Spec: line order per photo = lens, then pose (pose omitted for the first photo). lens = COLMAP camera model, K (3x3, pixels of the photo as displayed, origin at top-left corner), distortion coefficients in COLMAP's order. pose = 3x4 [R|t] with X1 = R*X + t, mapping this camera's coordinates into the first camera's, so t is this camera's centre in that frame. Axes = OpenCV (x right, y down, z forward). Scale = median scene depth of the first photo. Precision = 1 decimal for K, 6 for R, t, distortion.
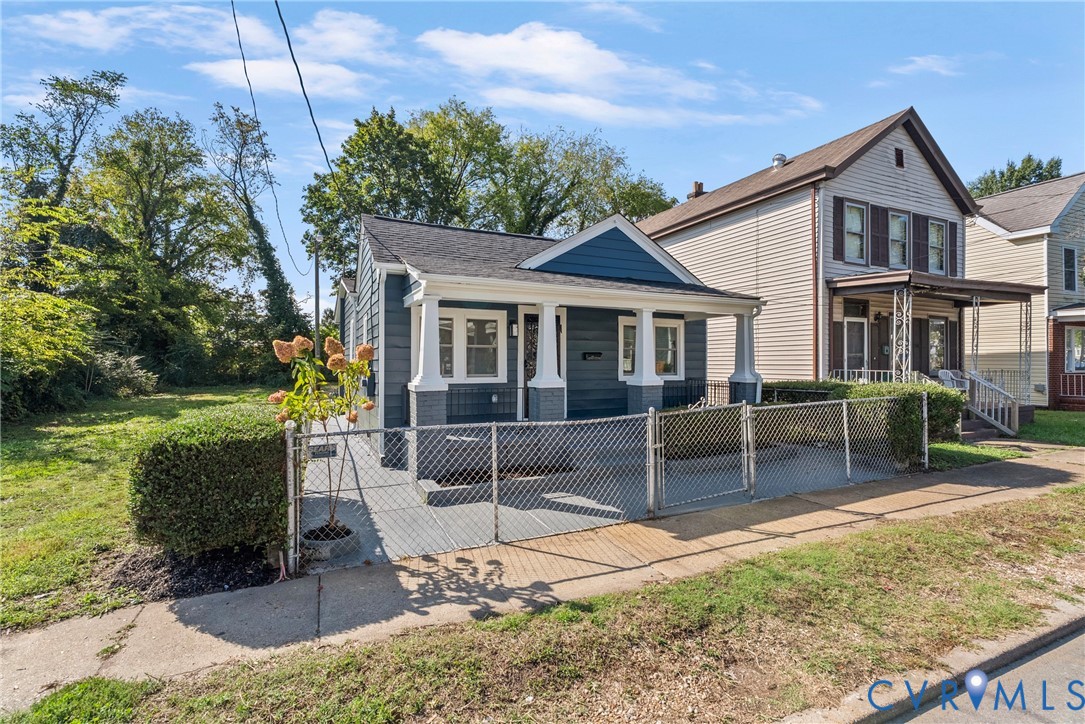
lens RADIAL K [[497.8, 0, 540.7], [0, 497.8, 362.5], [0, 0, 1]] dist [-0.008934, 0.003903]
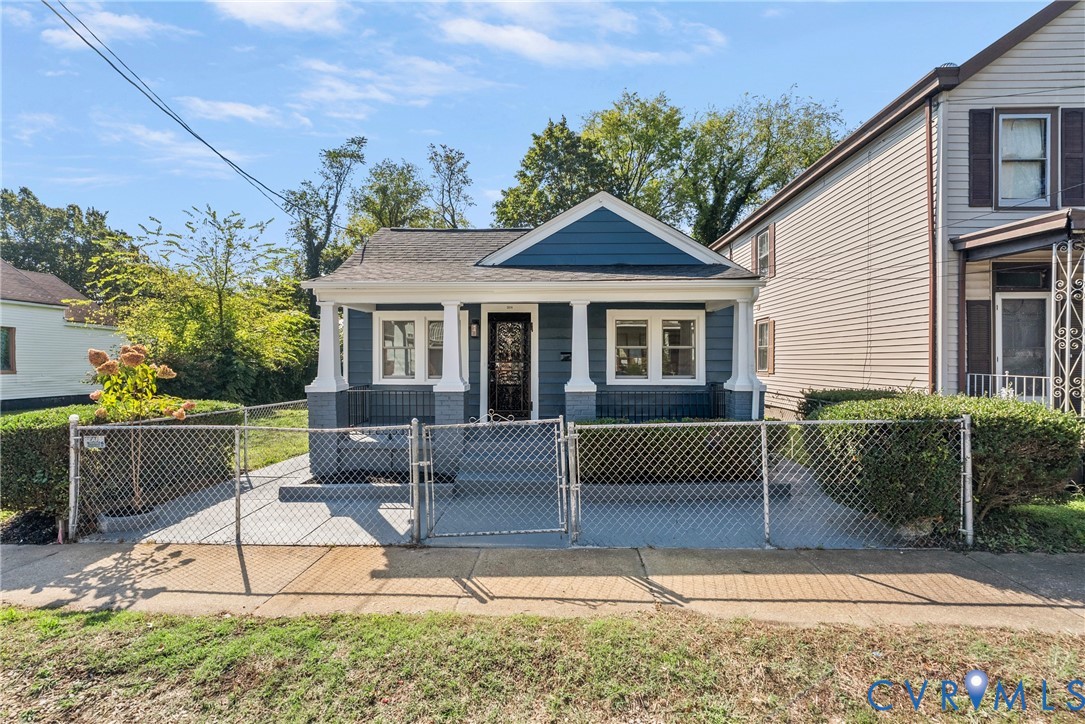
lens RADIAL K [[497.8, 0, 542.4], [0, 497.8, 362.0], [0, 0, 1]] dist [-0.008934, 0.003903]
pose [[0.890941, -0.001150, -0.454119, 0.500843], [0.002835, 0.999991, 0.003030, -0.006357], [0.454111, -0.003987, 0.890936, 0.202132]]
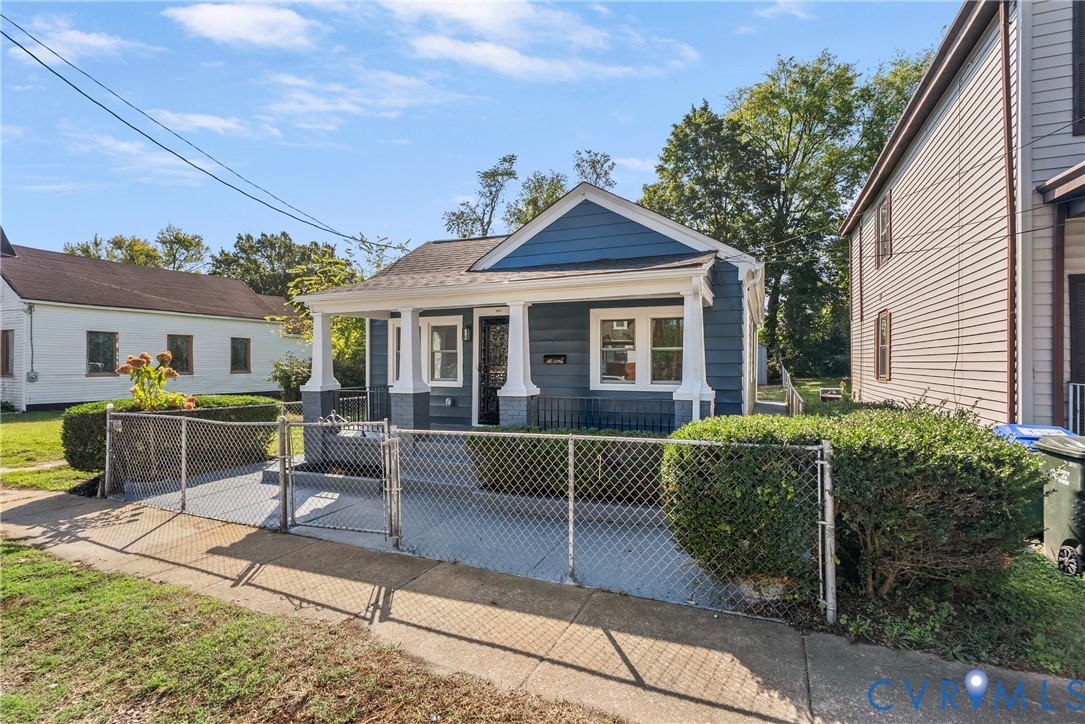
lens RADIAL K [[497.8, 0, 542.0], [0, 497.8, 364.1], [0, 0, 1]] dist [-0.008934, 0.003903]
pose [[0.666298, -0.001098, -0.745685, 0.786016], [0.003718, 0.999991, 0.001850, -0.006892], [0.745676, -0.004005, 0.666296, 0.451690]]
